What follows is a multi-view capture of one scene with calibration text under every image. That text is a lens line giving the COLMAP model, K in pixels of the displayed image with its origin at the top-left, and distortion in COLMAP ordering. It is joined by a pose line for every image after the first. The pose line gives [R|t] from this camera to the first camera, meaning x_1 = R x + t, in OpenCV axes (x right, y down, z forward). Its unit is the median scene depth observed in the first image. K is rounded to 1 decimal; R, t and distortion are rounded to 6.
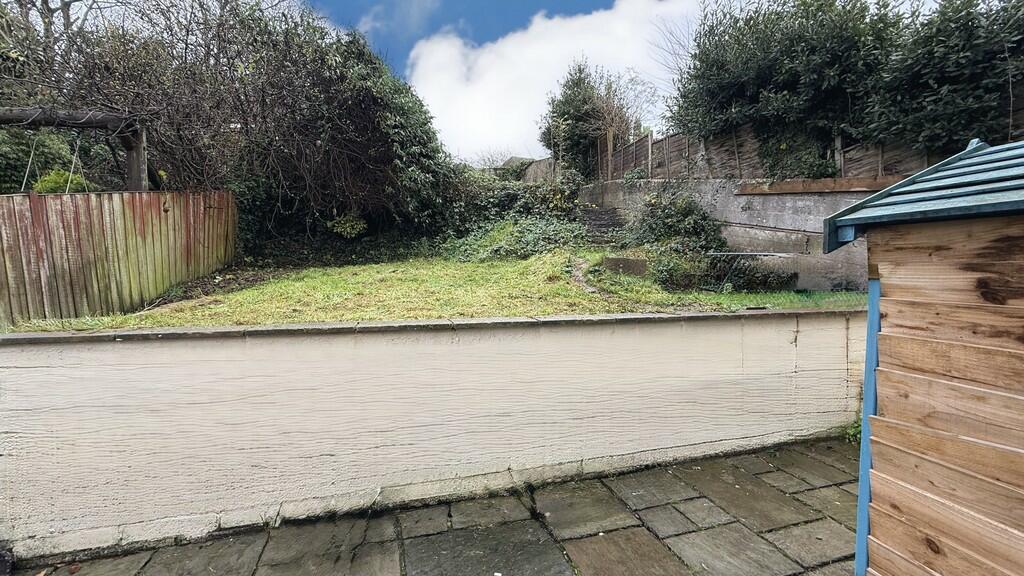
lens RADIAL K [[408.6, 0, 509.7], [0, 408.6, 287.2], [0, 0, 1]] dist [-0.000557, -0.000109]
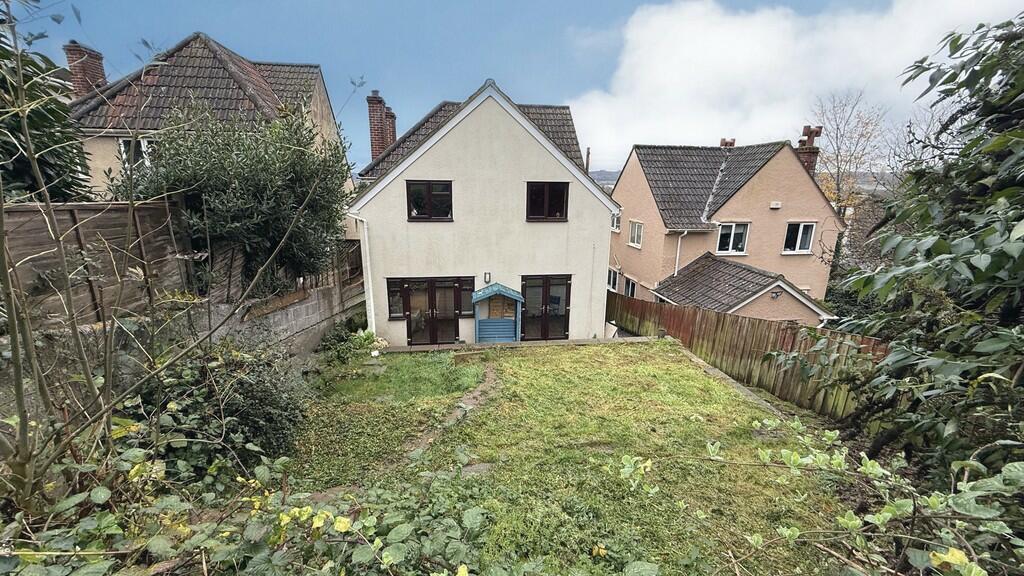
lens RADIAL K [[408.6, 0, 509.7], [0, 408.6, 287.2], [0, 0, 1]] dist [-0.000557, -0.000109]
pose [[-0.984886, -0.052206, 0.165147, -0.056599], [-0.003607, 0.959468, 0.281794, -0.470442], [-0.173165, 0.276939, -0.945155, 1.513090]]
